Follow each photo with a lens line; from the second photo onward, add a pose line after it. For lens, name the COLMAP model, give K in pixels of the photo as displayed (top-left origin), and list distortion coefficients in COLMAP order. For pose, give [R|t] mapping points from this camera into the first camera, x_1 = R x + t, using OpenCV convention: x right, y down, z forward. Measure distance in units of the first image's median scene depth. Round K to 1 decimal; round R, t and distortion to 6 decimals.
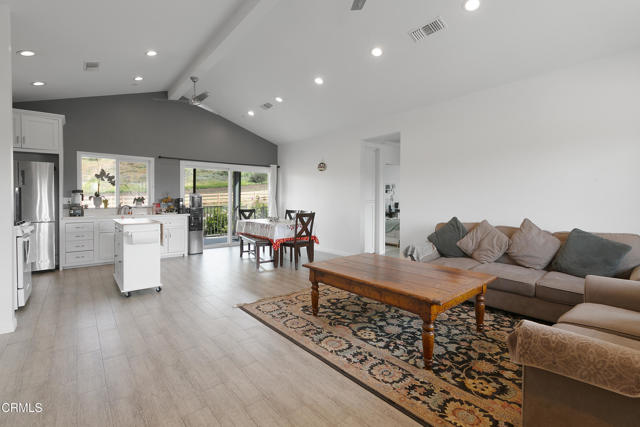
lens RADIAL K [[291.9, 0, 319.8], [0, 291.9, 200.4], [0, 0, 1]] dist [0.000130, -0.000095]
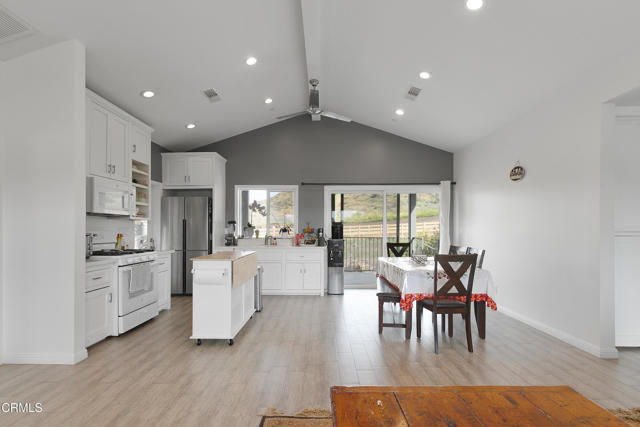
lens RADIAL K [[297.4, 0, 319.4], [0, 297.4, 227.0], [0, 0, 1]] dist [0.000924, -0.000056]
pose [[0.760075, -0.005990, -0.649808, 0.103723], [-0.000654, 0.999950, -0.009983, -0.002871], [0.649835, 0.008013, 0.760033, 0.331026]]
